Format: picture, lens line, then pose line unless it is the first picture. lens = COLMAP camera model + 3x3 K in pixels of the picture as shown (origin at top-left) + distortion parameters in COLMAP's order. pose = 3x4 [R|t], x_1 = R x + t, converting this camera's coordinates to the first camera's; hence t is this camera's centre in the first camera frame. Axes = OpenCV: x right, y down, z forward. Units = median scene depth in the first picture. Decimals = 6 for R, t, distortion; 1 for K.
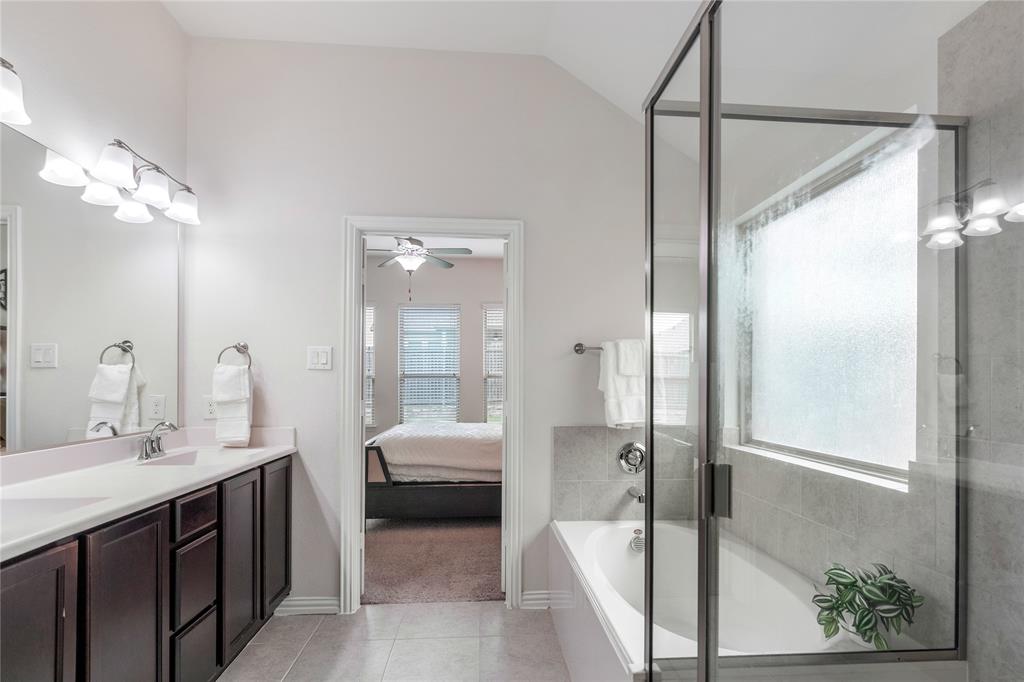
lens RADIAL K [[503.4, 0, 510.7], [0, 503.4, 380.5], [0, 0, 1]] dist [-0.005836, -0.000728]
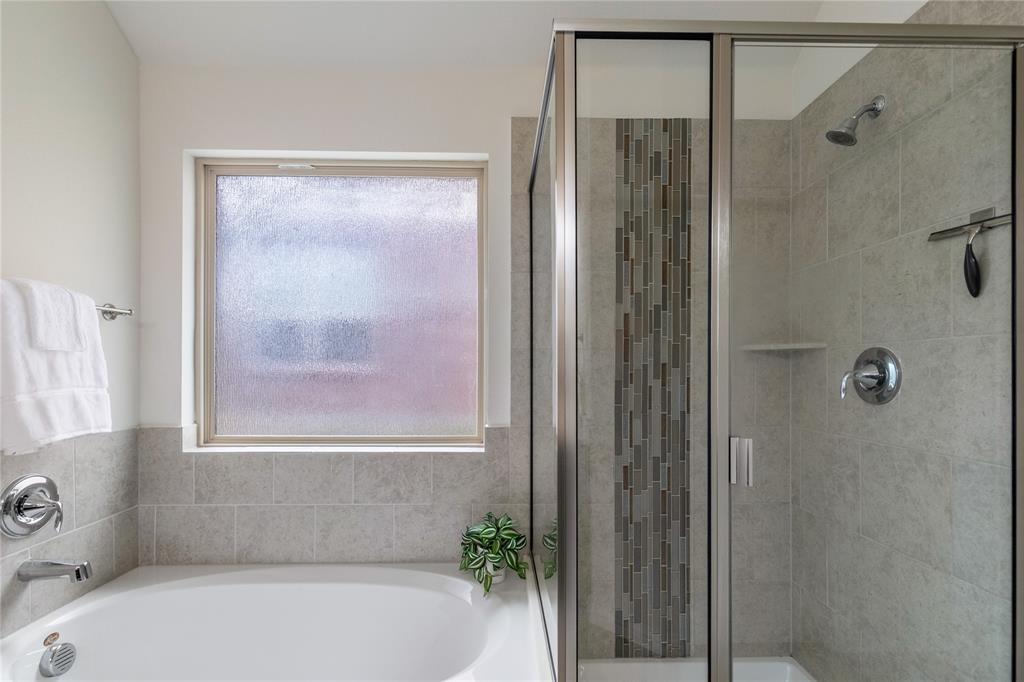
lens RADIAL K [[475.4, 0, 508.1], [0, 475.4, 375.0], [0, 0, 1]] dist [0.005853, -0.000666]
pose [[0.047407, -0.013886, 0.998779, -0.241913], [-0.009404, 0.999853, 0.014347, 0.004475], [-0.998831, -0.010072, 0.047270, 0.503053]]
